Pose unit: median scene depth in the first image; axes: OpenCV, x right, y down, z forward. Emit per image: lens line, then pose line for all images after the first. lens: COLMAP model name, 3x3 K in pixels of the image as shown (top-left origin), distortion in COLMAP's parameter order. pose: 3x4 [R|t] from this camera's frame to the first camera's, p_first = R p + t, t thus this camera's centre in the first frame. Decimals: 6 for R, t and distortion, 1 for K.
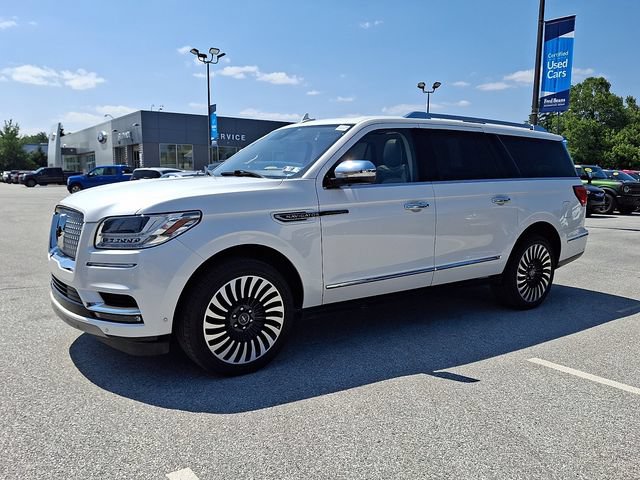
lens RADIAL K [[543.4, 0, 319.4], [0, 543.4, 227.8], [0, 0, 1]] dist [0.078118, -0.160856]
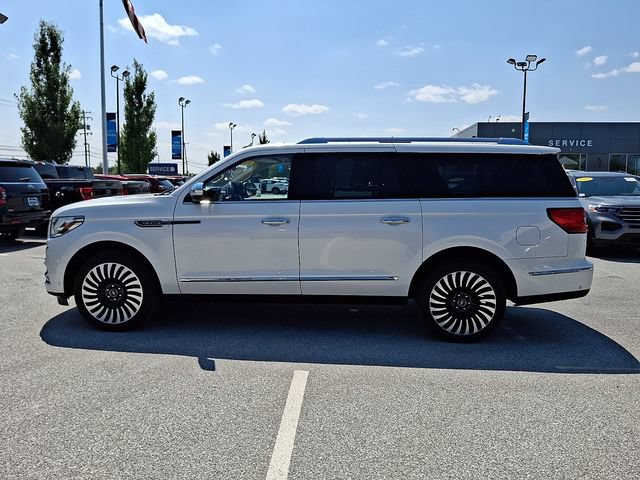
lens RADIAL K [[542.7, 0, 317.5], [0, 542.7, 216.6], [0, 0, 1]] dist [0.094090, -0.201308]
pose [[0.768618, 0.043354, -0.638237, 0.984885], [-0.065673, 0.997777, -0.011312, -0.043284], [0.636328, 0.050609, 0.769757, 0.183741]]
